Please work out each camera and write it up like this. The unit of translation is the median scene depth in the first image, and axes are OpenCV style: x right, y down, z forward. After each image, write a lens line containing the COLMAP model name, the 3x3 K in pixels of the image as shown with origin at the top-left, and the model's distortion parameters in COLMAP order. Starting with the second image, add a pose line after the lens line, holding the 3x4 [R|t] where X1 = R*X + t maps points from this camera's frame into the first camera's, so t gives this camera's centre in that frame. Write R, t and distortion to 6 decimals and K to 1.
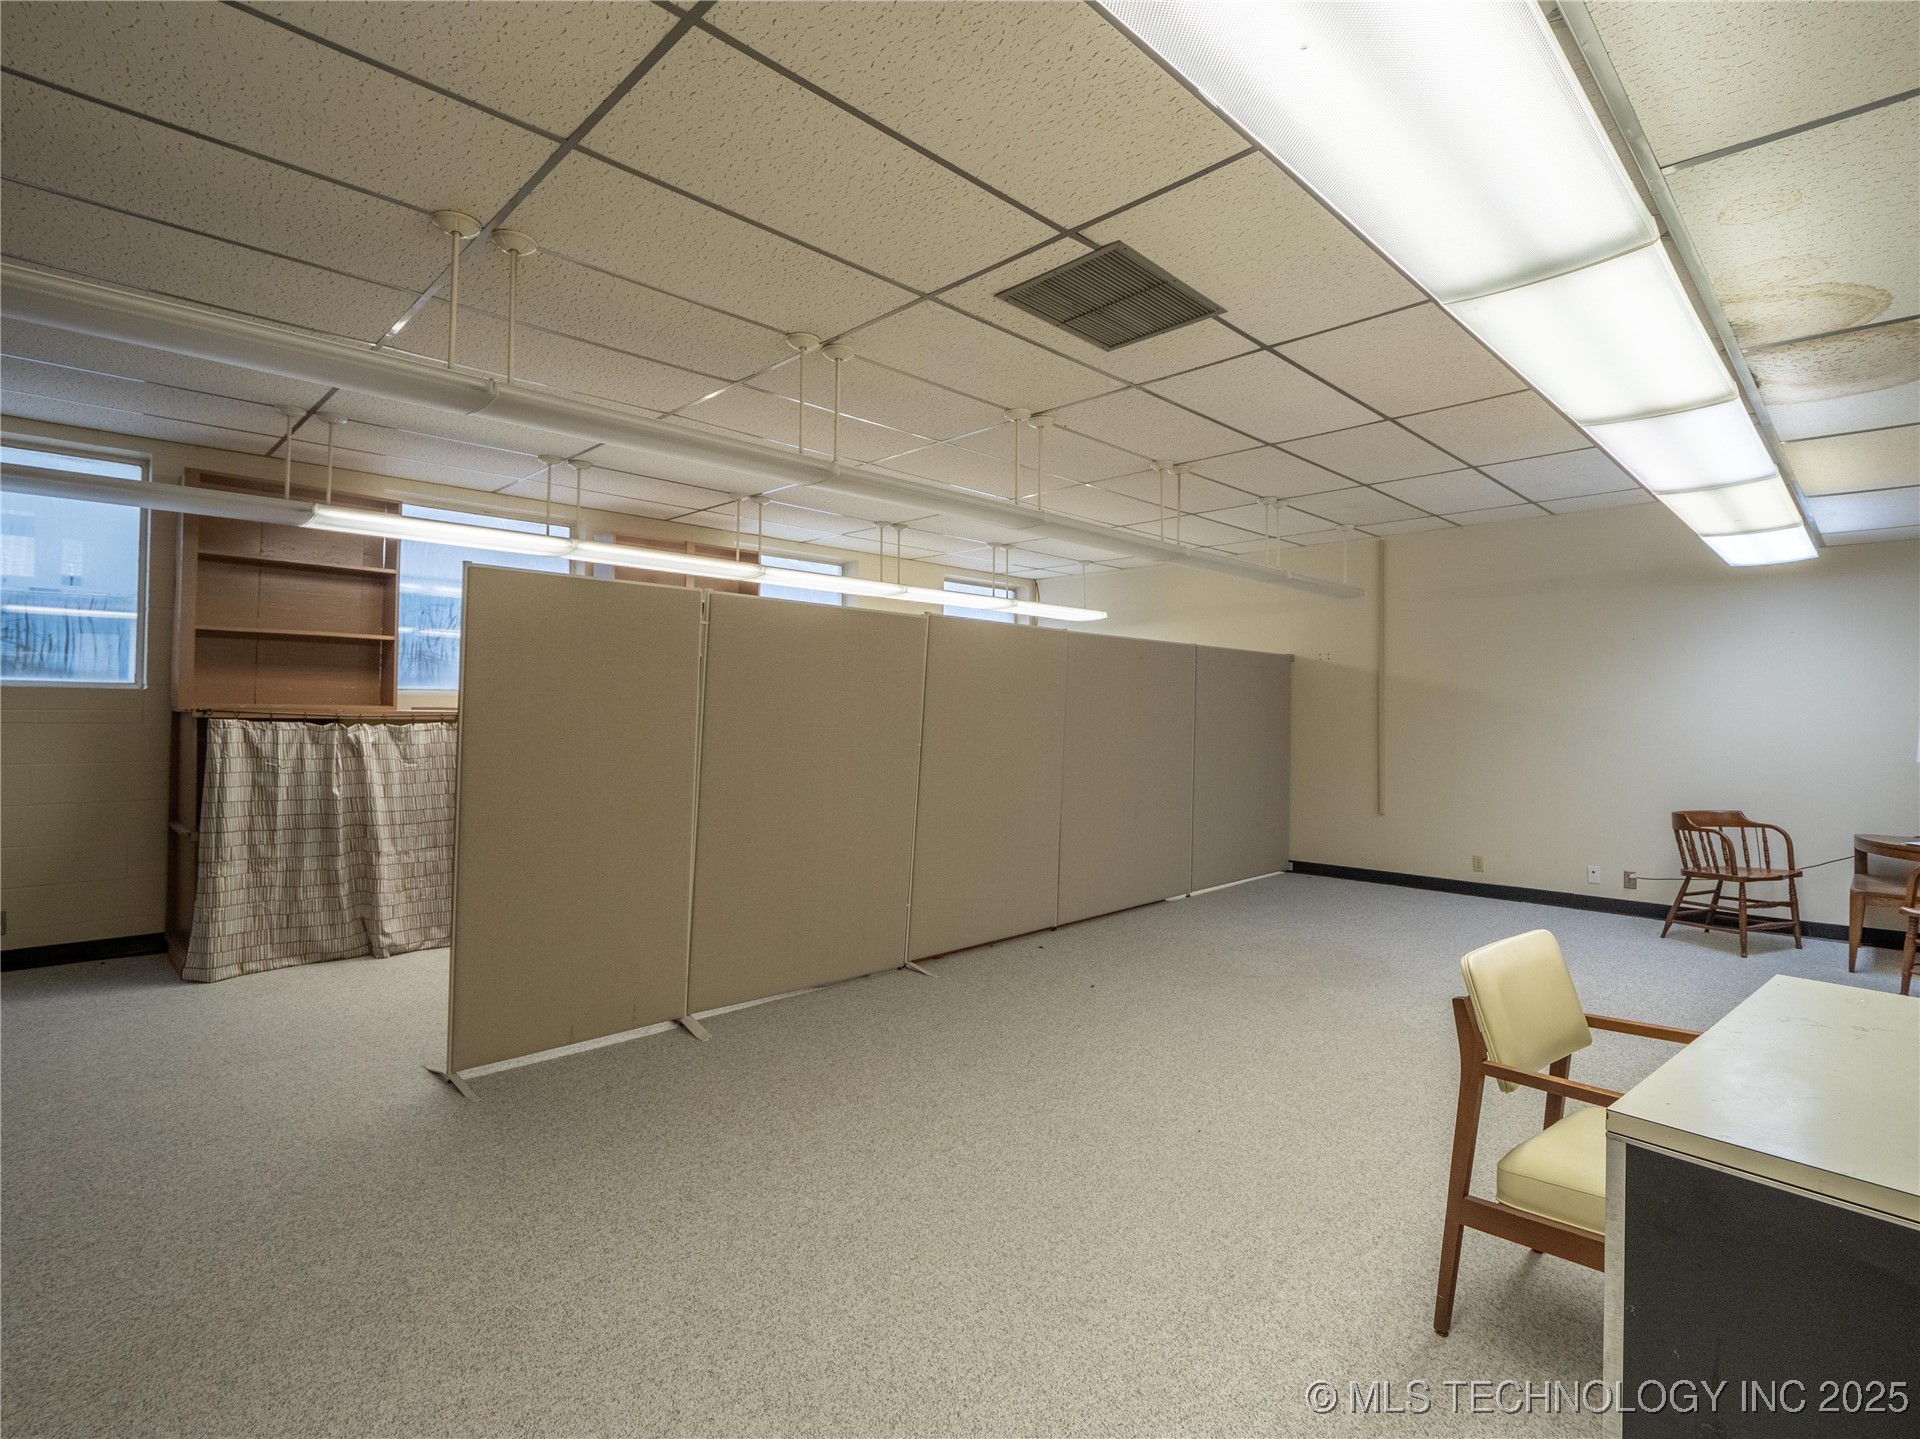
lens RADIAL K [[959.4, 0, 952.1], [0, 959.4, 708.3], [0, 0, 1]] dist [-0.000721, 0.003468]
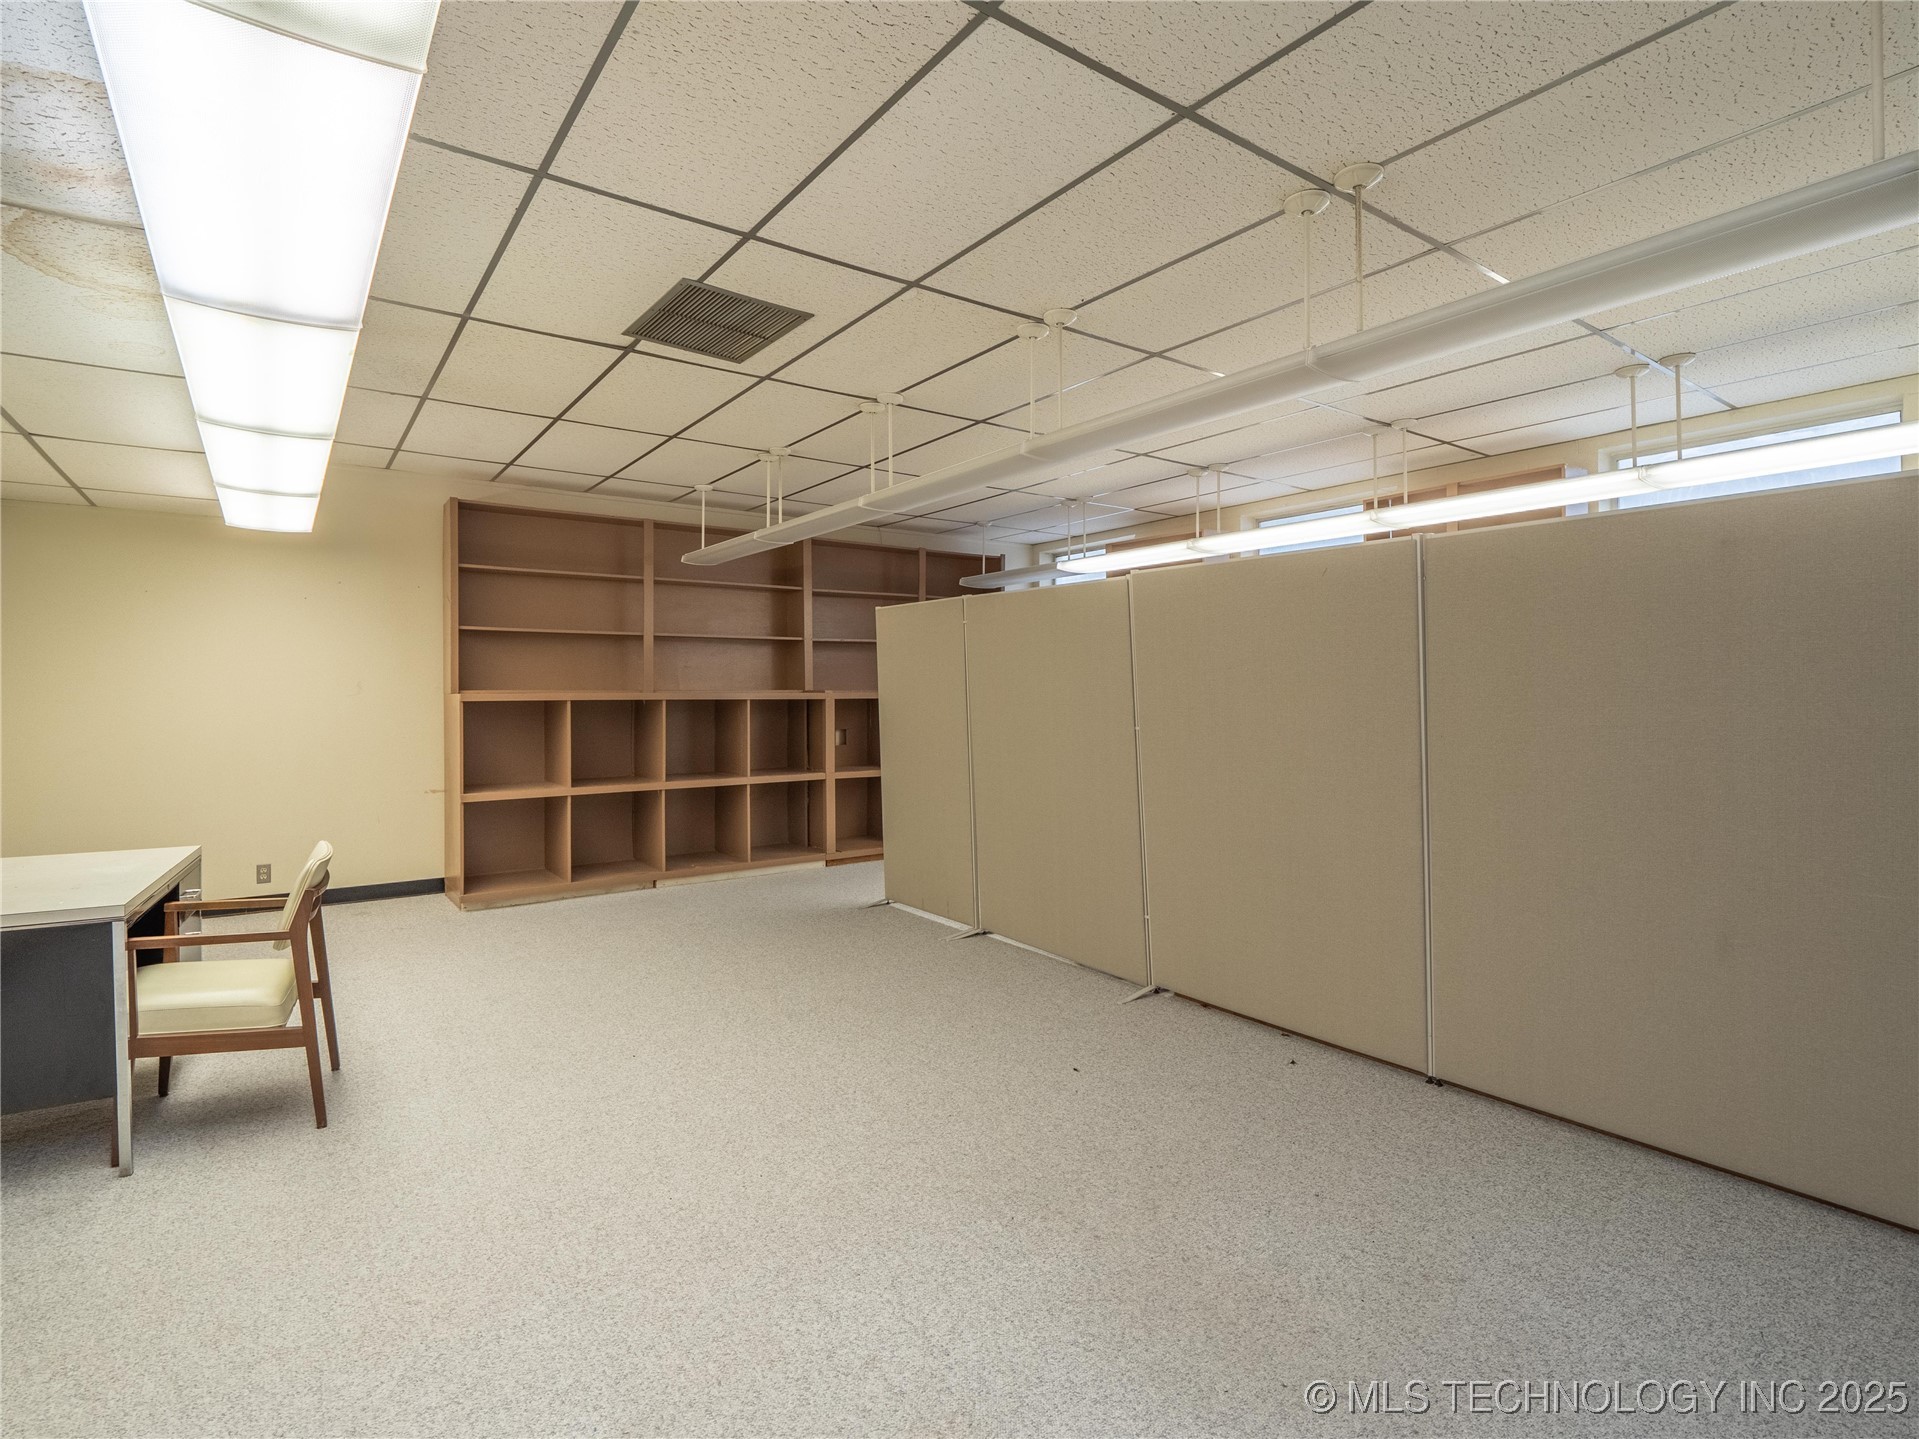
lens RADIAL K [[958.9, 0, 958.1], [0, 958.9, 706.2], [0, 0, 1]] dist [-0.000721, 0.003468]
pose [[-0.154632, 0.016578, -0.987833, 1.021412], [0.009501, 0.999838, 0.015293, 0.003553], [0.987926, -0.007020, -0.154765, 1.201877]]
